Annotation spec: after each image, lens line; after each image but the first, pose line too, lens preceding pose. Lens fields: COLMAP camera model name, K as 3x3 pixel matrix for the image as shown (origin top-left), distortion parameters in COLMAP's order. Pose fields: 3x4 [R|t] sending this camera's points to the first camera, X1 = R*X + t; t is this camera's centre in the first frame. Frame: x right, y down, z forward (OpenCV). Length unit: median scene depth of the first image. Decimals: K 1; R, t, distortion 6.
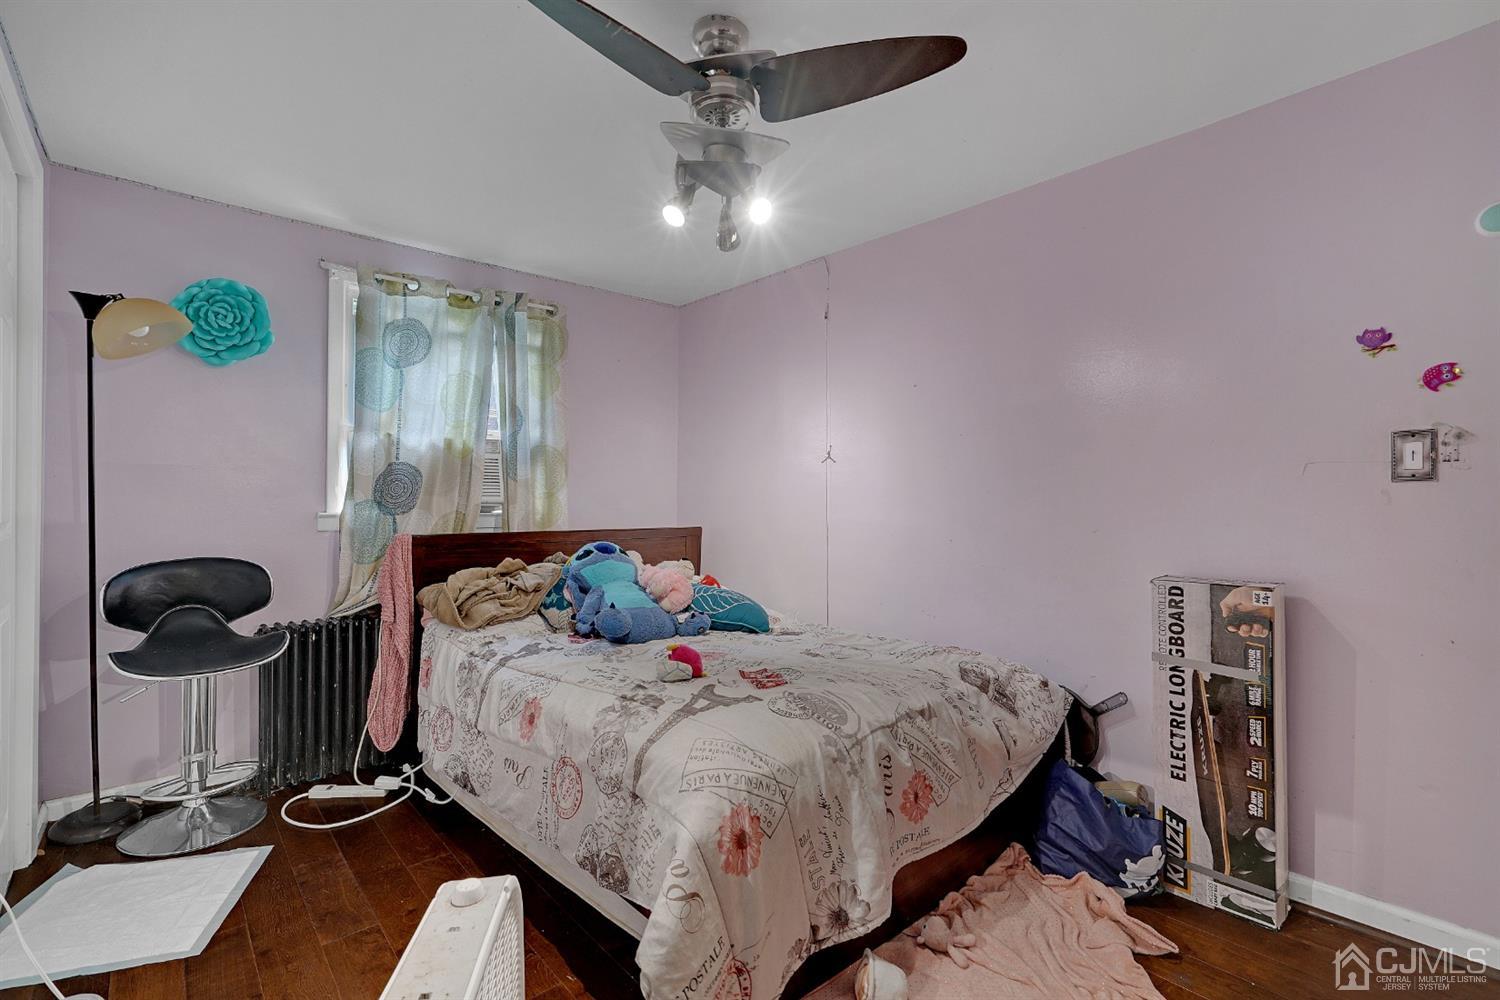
lens RADIAL K [[679.9, 0, 755.8], [0, 679.9, 494.9], [0, 0, 1]] dist [-0.001403, -0.000429]
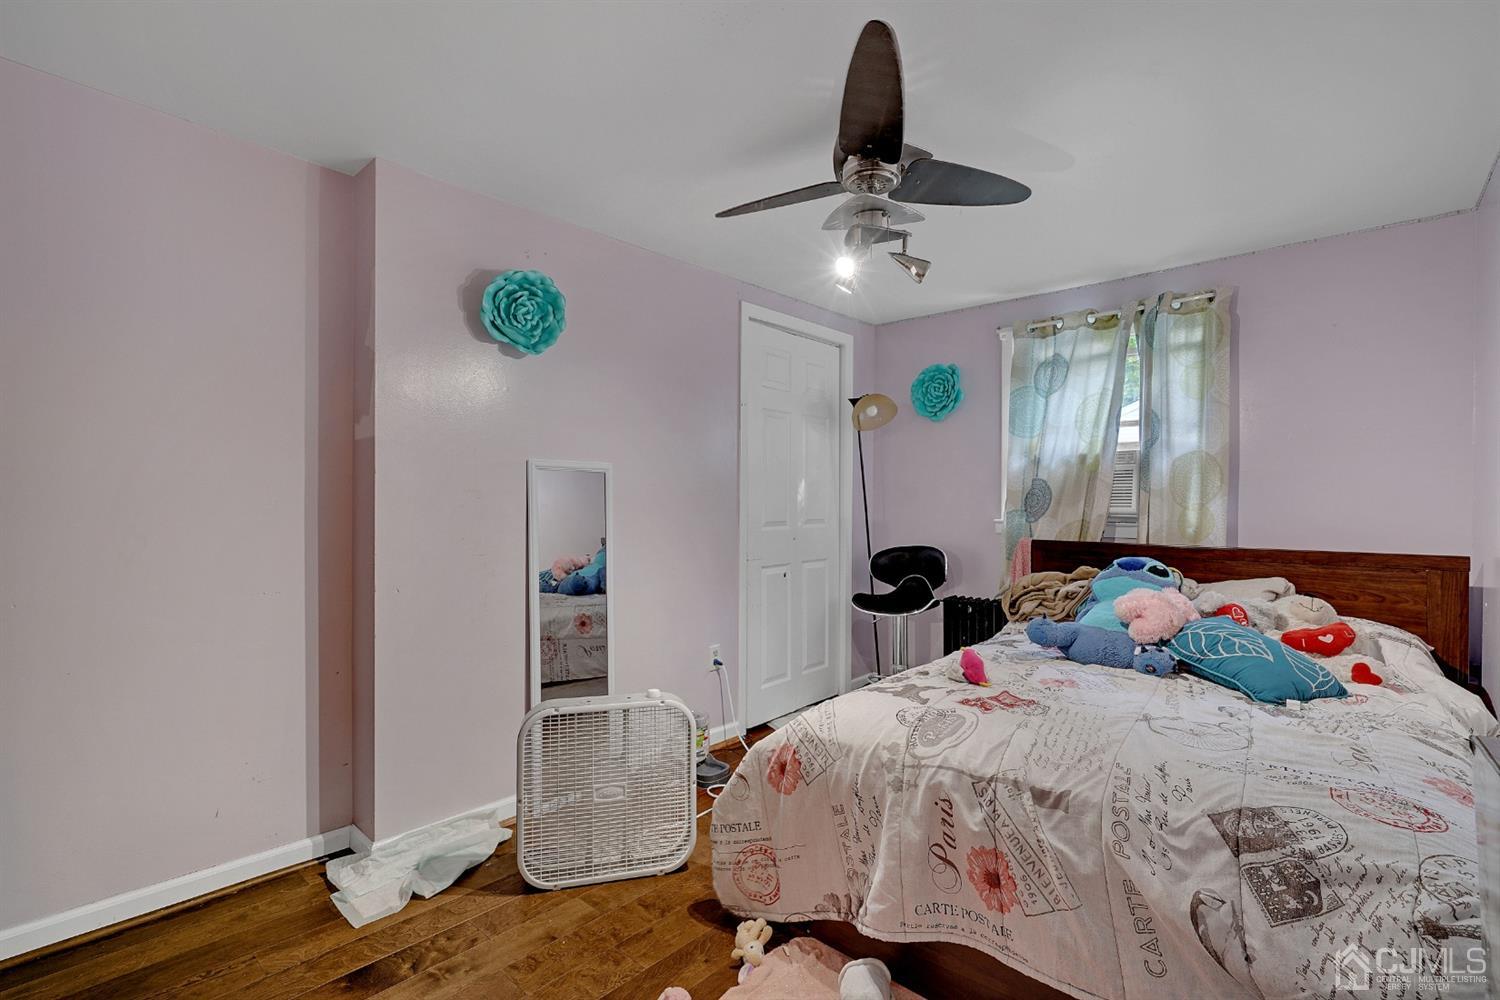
lens RADIAL K [[679.9, 0, 755.8], [0, 679.9, 494.9], [0, 0, 1]] dist [-0.001403, -0.000429]
pose [[0.119463, -0.014658, -0.992730, 0.623347], [0.001902, 0.999893, -0.014535, -0.002694], [0.992837, -0.000152, 0.119478, 0.380105]]
